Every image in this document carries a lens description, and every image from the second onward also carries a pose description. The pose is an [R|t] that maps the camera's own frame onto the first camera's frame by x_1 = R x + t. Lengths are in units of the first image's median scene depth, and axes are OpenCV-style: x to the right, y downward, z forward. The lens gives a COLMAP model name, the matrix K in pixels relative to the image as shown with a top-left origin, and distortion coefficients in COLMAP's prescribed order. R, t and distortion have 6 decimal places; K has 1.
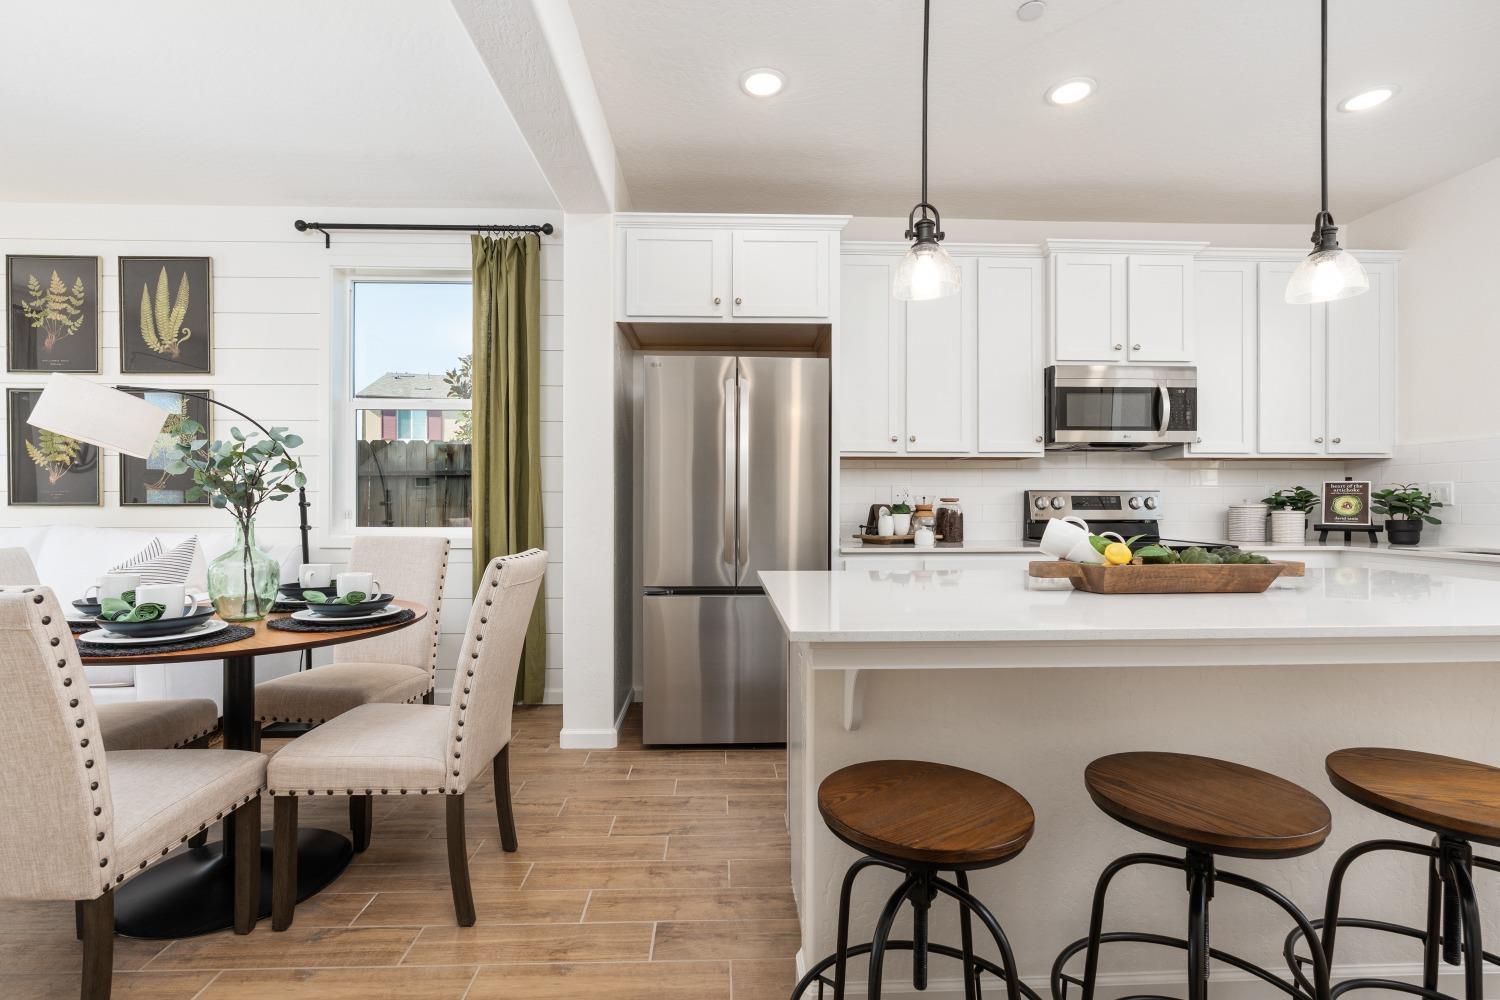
lens RADIAL K [[687.4, 0, 745.4], [0, 687.4, 502.3], [0, 0, 1]] dist [-0.009089, 0.002979]
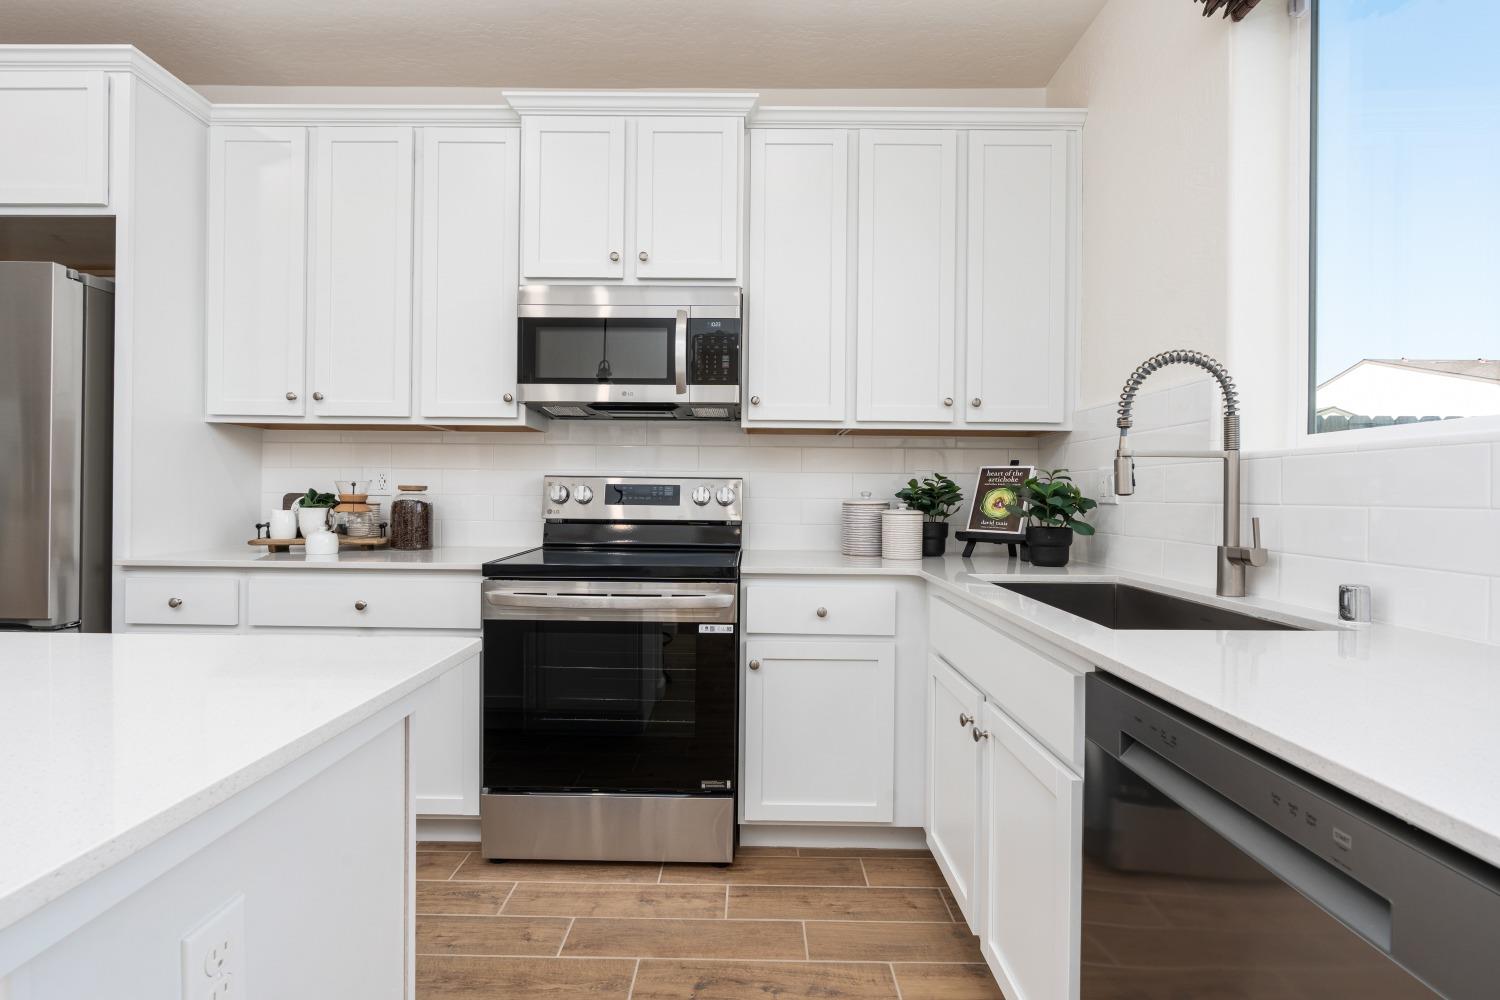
lens RADIAL K [[687.4, 0, 747.3], [0, 687.4, 496.3], [0, 0, 1]] dist [-0.009089, 0.002979]
pose [[0.998788, 0.010903, -0.047990, 0.701597], [-0.010851, 0.999940, 0.001355, -0.000022], [0.048002, -0.000832, 0.998847, 0.349863]]
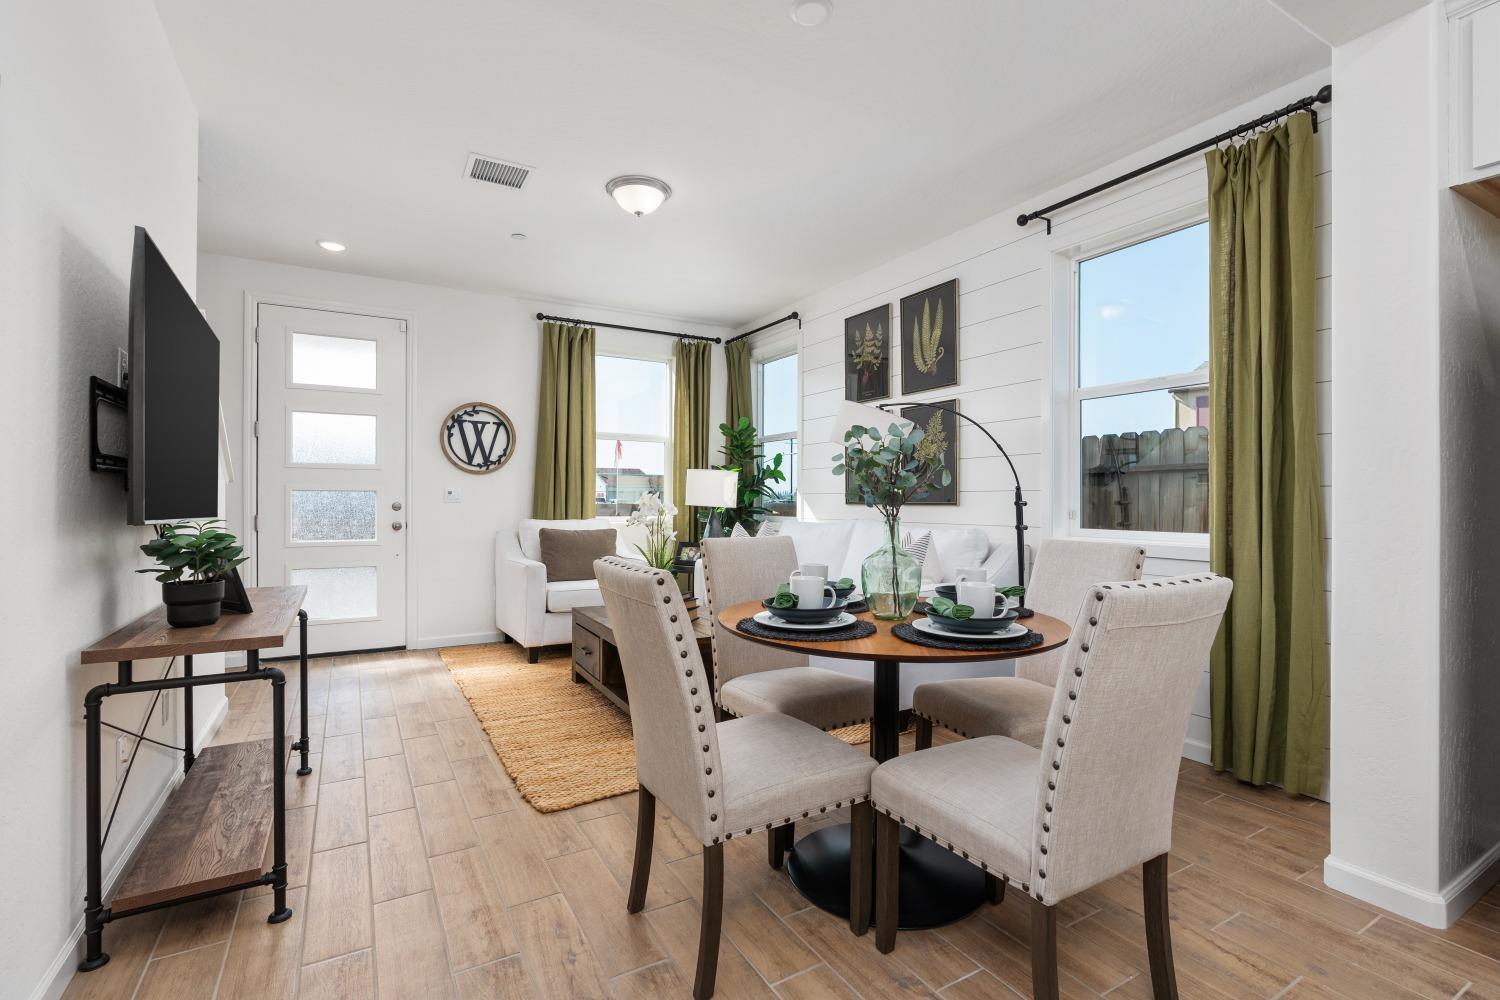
lens RADIAL K [[687.4, 0, 748.7], [0, 687.4, 500.3], [0, 0, 1]] dist [-0.009089, 0.002979]
pose [[0.468169, -0.001018, -0.883638, 0.038572], [0.000032, 0.999999, -0.001134, -0.000335], [0.883639, 0.000503, 0.468169, 0.196715]]
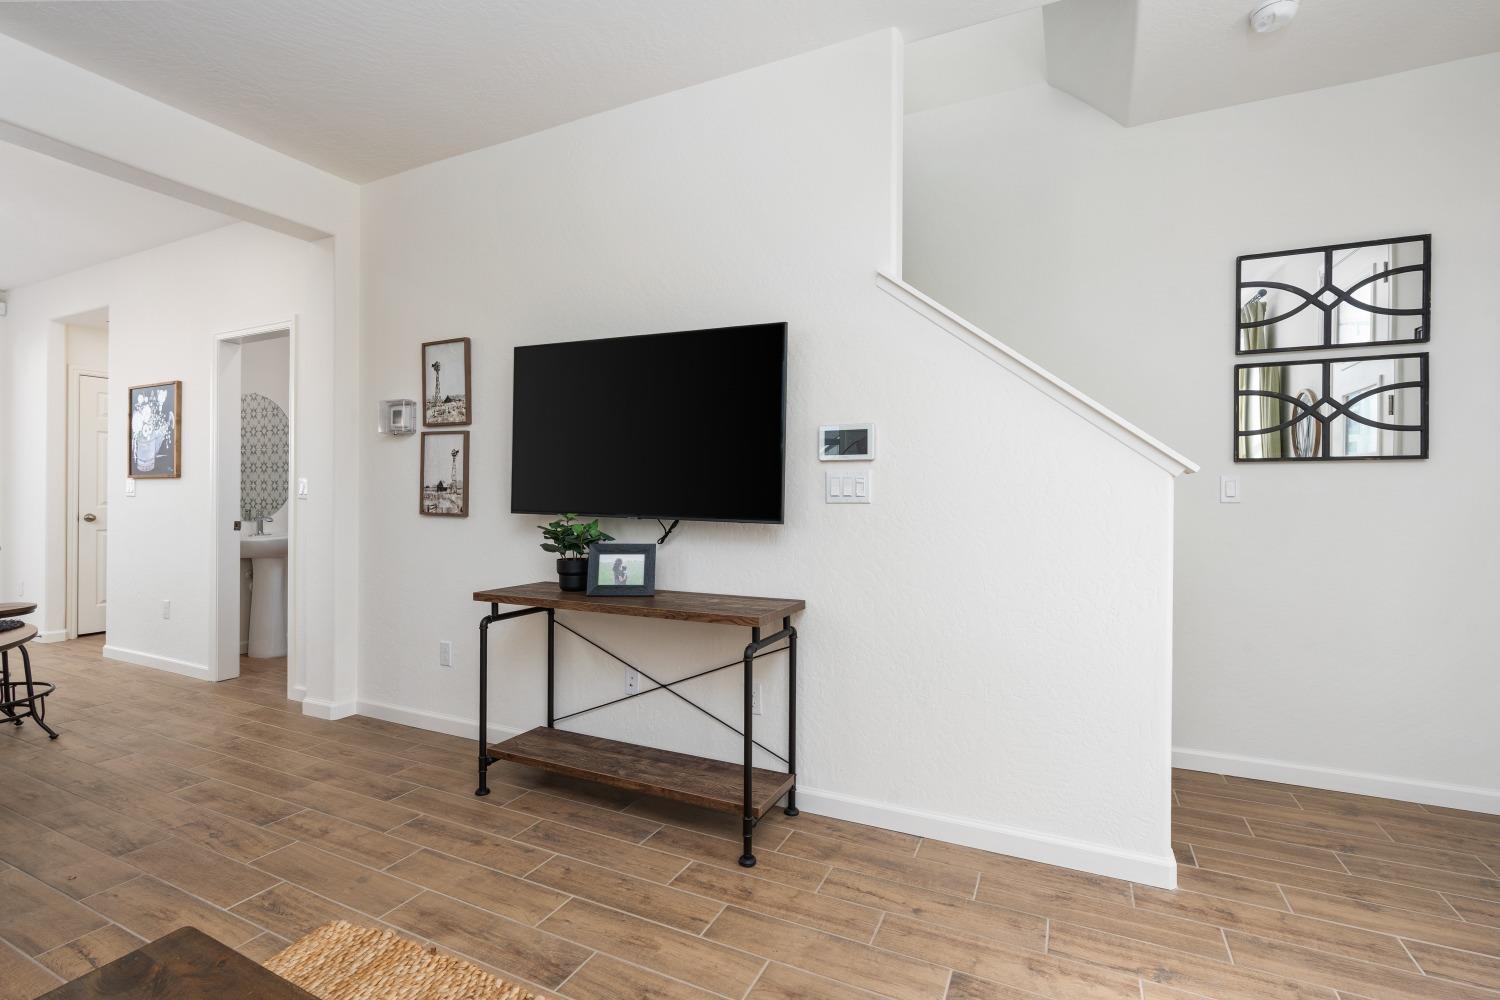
lens RADIAL K [[687.4, 0, 739.9], [0, 687.4, 494.1], [0, 0, 1]] dist [-0.009089, 0.002979]
pose [[-0.879062, 0.000031, 0.476707, -1.221286], [0.000981, 0.999998, 0.001742, -0.008241], [-0.476706, 0.001999, -0.879060, 0.655668]]
